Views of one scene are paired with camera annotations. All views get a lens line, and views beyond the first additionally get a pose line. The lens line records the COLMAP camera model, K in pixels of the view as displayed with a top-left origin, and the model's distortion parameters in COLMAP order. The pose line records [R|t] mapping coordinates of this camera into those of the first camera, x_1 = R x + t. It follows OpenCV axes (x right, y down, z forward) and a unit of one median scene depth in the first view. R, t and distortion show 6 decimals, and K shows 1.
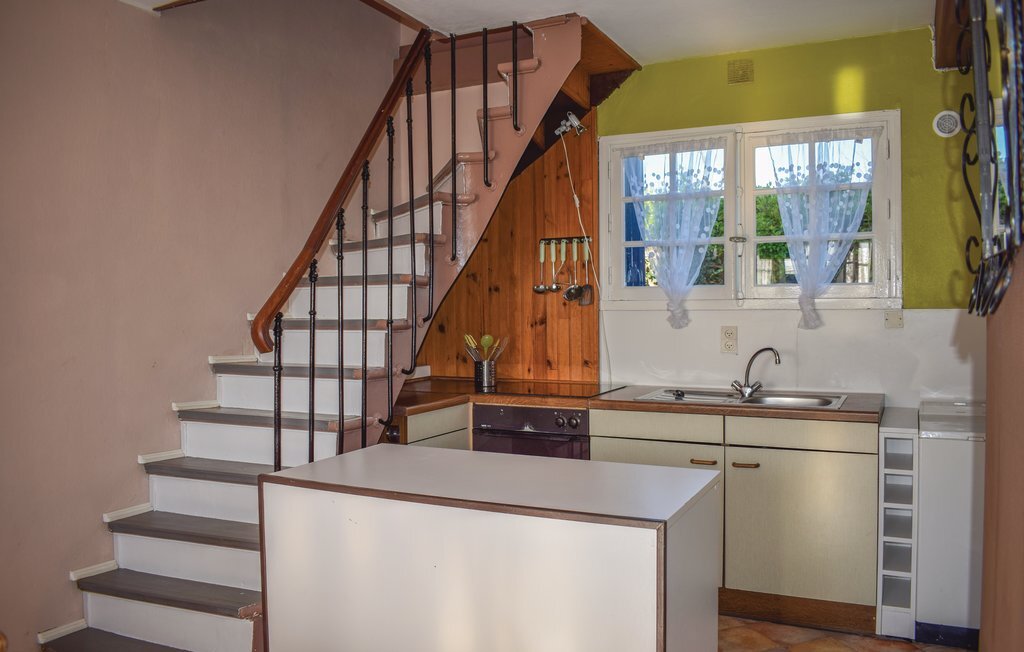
lens RADIAL K [[801.3, 0, 511.0], [0, 801.3, 304.3], [0, 0, 1]] dist [-0.096694, -0.000583]
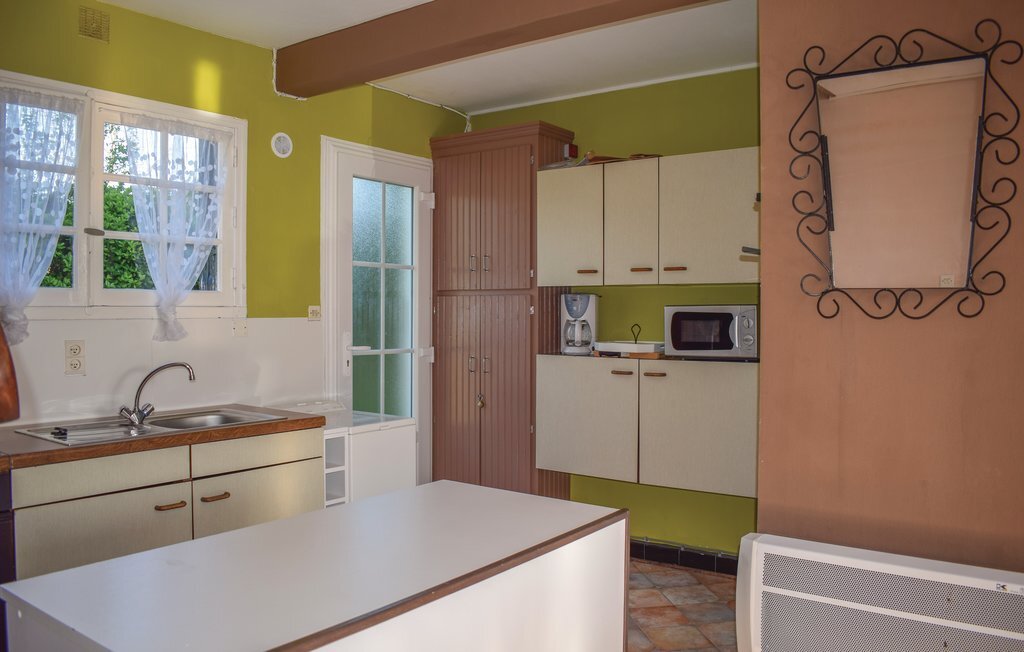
lens RADIAL K [[807.6, 0, 512.0], [0, 807.6, 326.0], [0, 0, 1]] dist [-0.082649, 0.000838]
pose [[0.173320, -0.011621, 0.984797, -0.446932], [-0.000588, 0.999929, 0.011903, 0.003810], [-0.984865, -0.002642, 0.173301, 0.465314]]
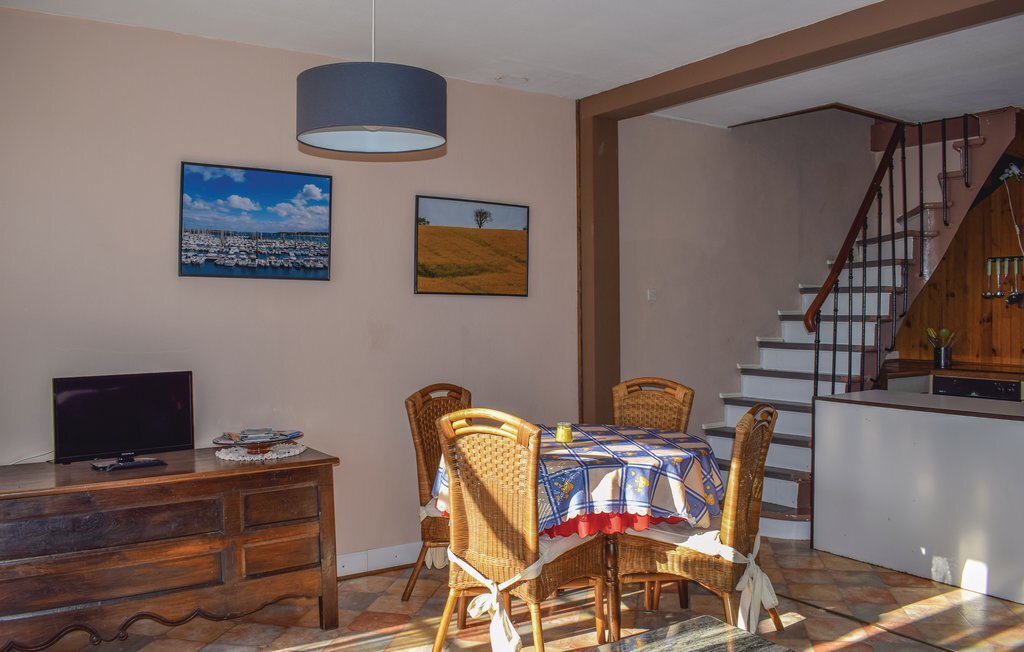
lens RADIAL K [[833.1, 0, 510.5], [0, 833.1, 314.4], [0, 0, 1]] dist [-0.090741, 0.002953]
pose [[0.869042, 0.013999, -0.494540, 0.012863], [-0.007718, 0.999862, 0.014740, -0.000905], [0.494678, -0.008993, 0.869030, -0.663990]]
